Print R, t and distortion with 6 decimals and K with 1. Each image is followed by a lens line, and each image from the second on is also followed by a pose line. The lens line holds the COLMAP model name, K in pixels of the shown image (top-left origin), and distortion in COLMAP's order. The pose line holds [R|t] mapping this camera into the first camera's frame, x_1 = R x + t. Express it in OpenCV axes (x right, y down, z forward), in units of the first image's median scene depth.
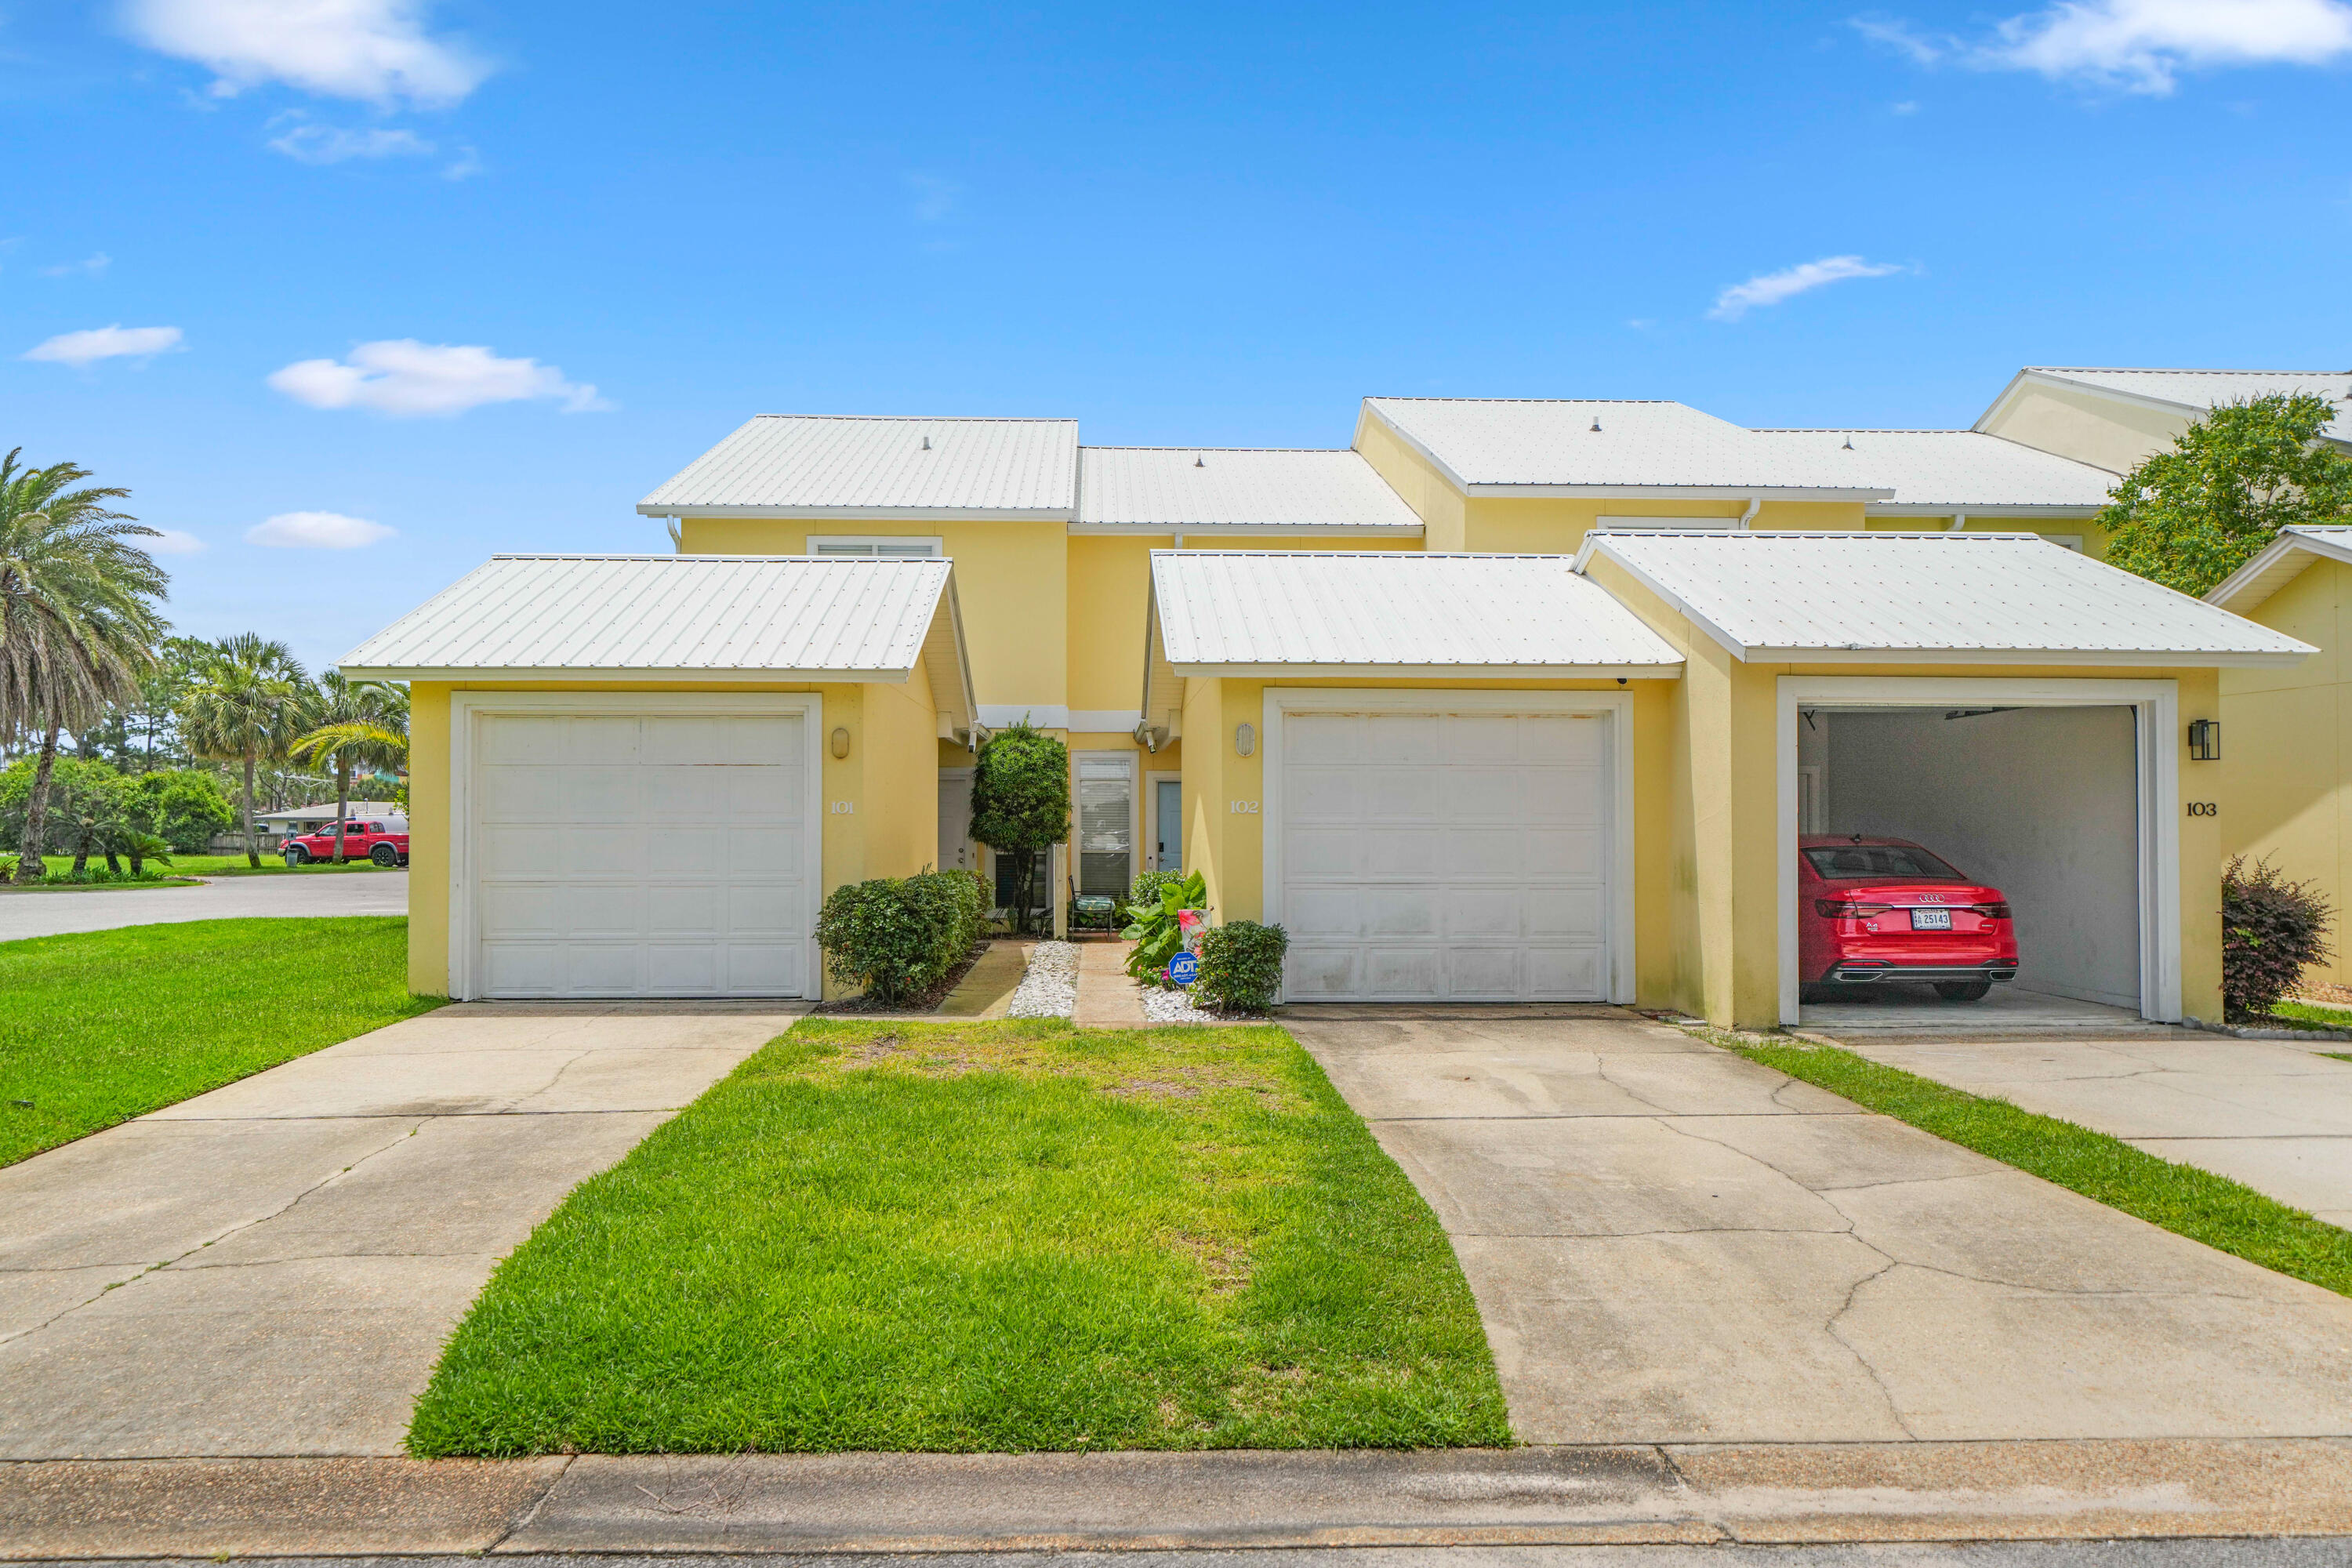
lens RADIAL K [[1606.5, 0, 1176.9], [0, 1606.5, 777.6], [0, 0, 1]] dist [0.005768, 0.002578]
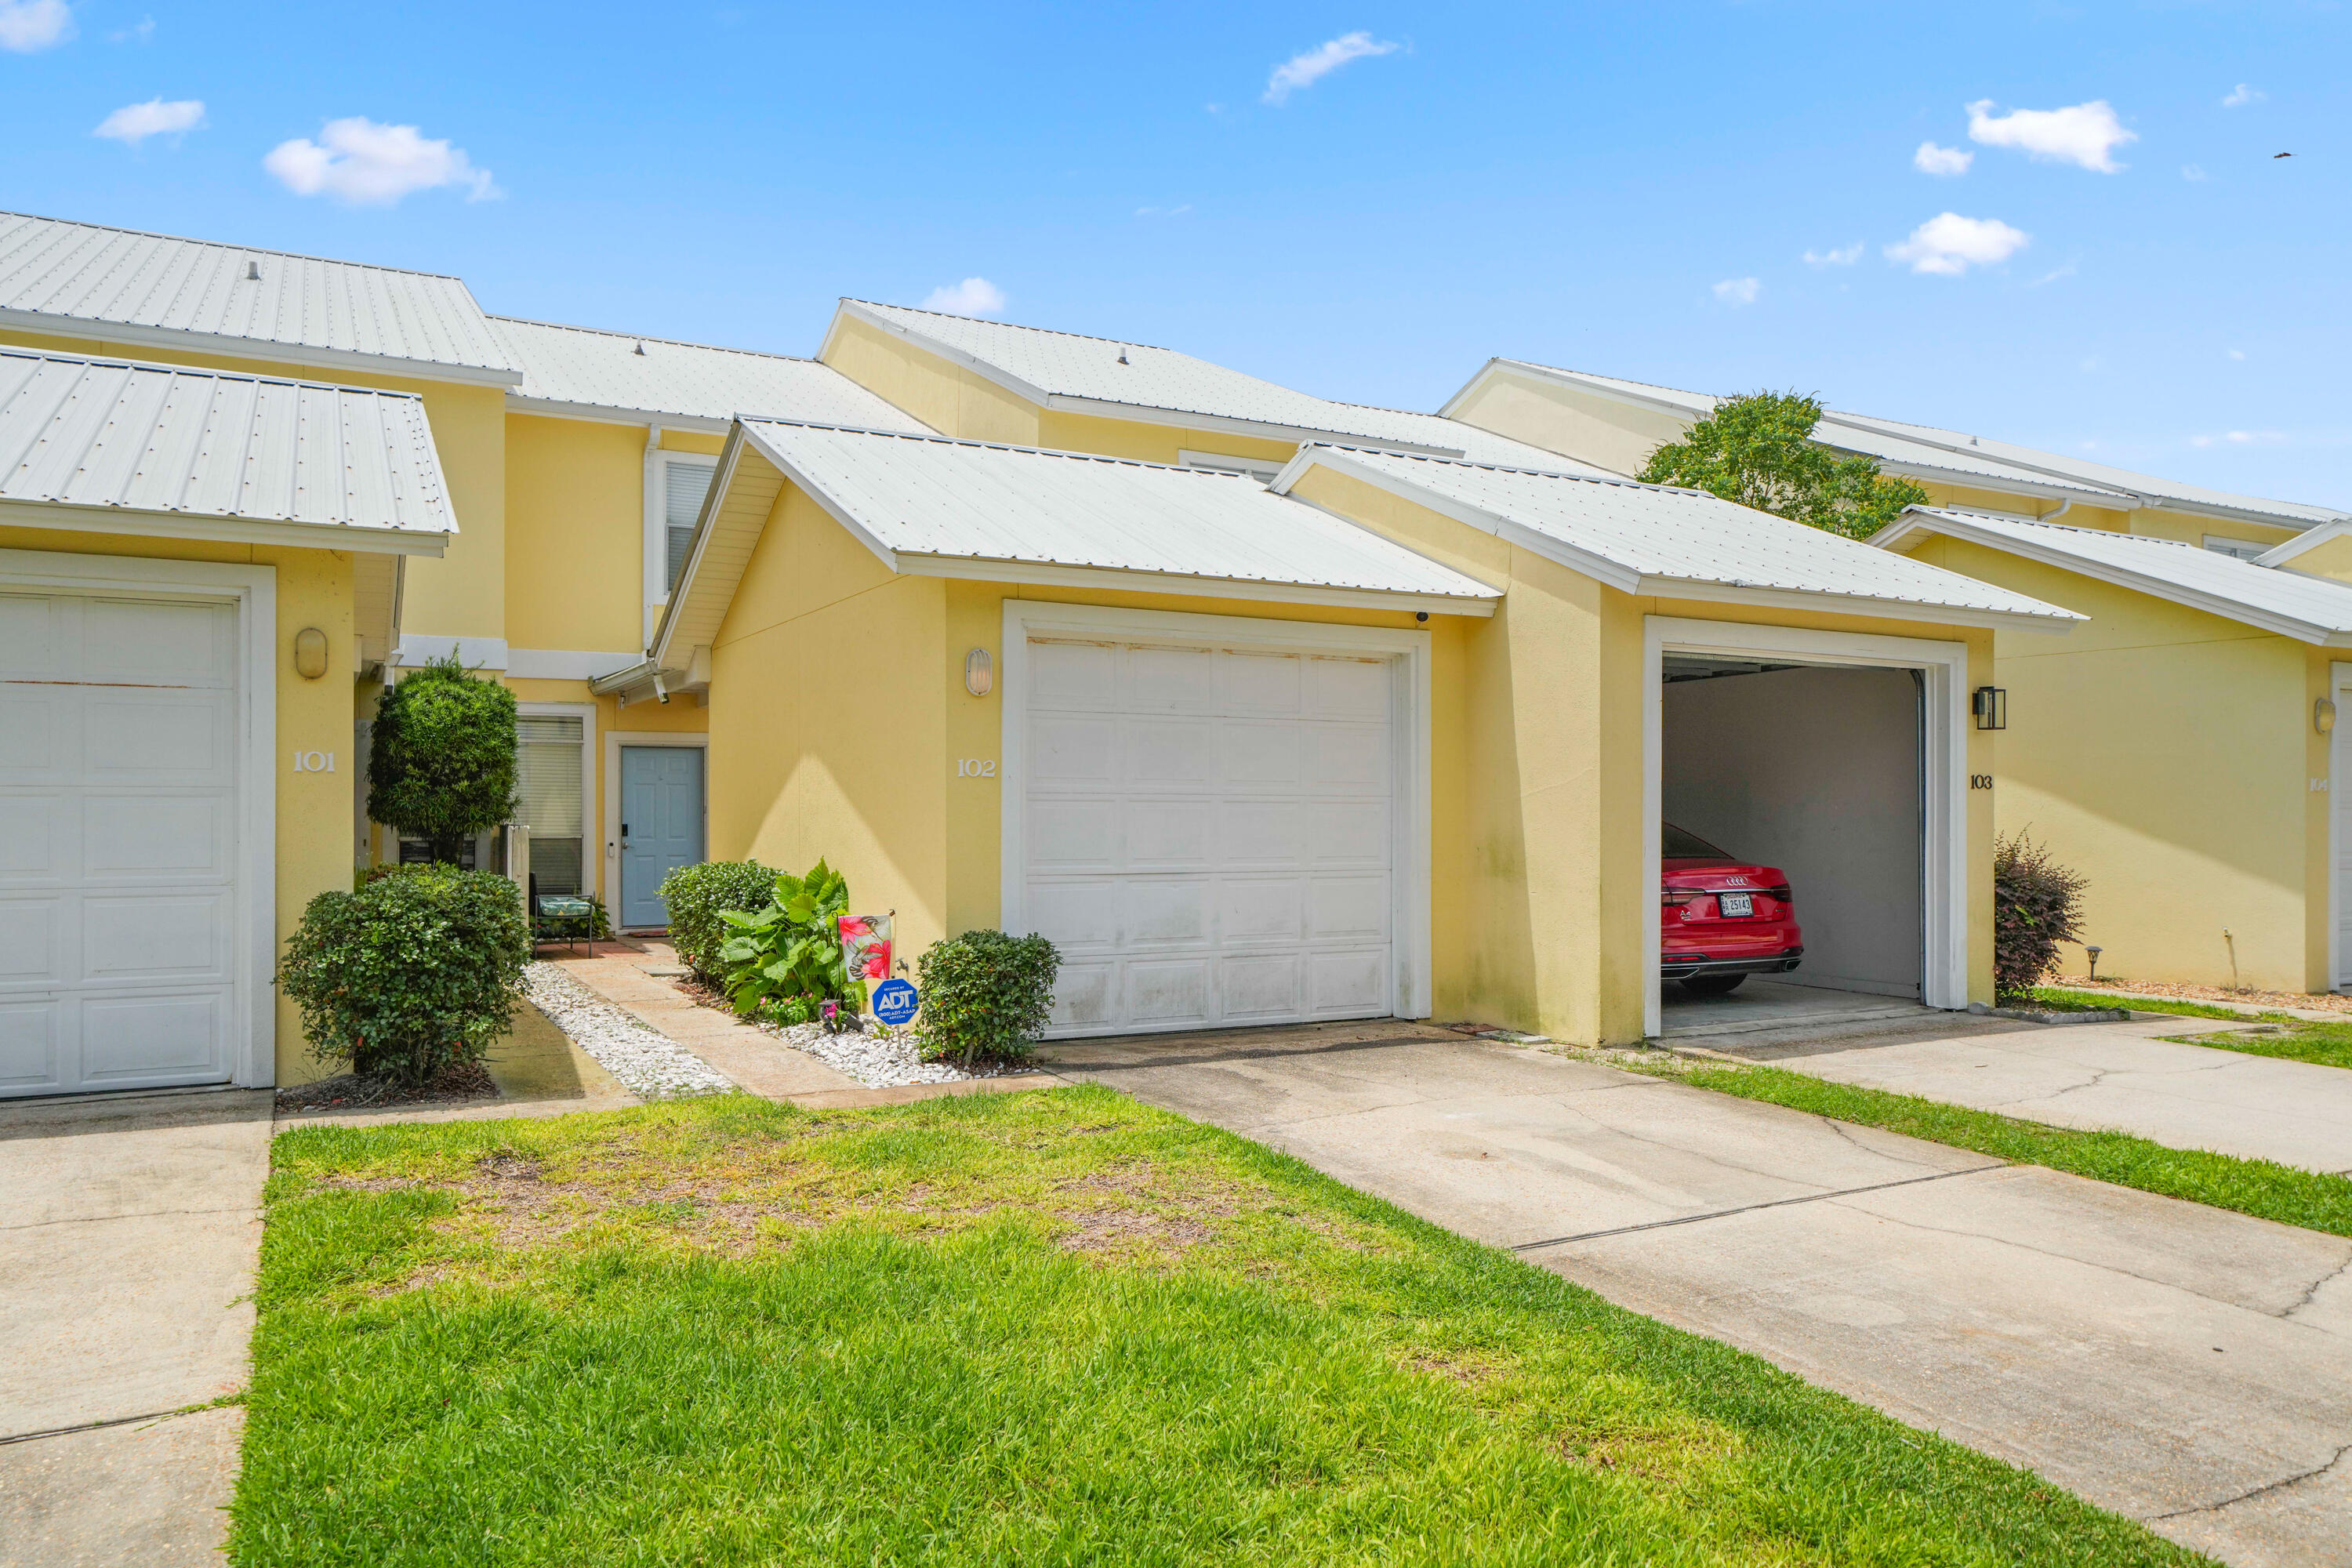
lens RADIAL K [[1606.5, 0, 1179.5], [0, 1606.5, 798.9], [0, 0, 1]] dist [0.005768, 0.002578]
pose [[0.903792, 0.004521, 0.427947, -0.175649], [-0.013995, 0.999722, 0.018995, 0.017025], [-0.427742, -0.023157, 0.903604, 0.325690]]
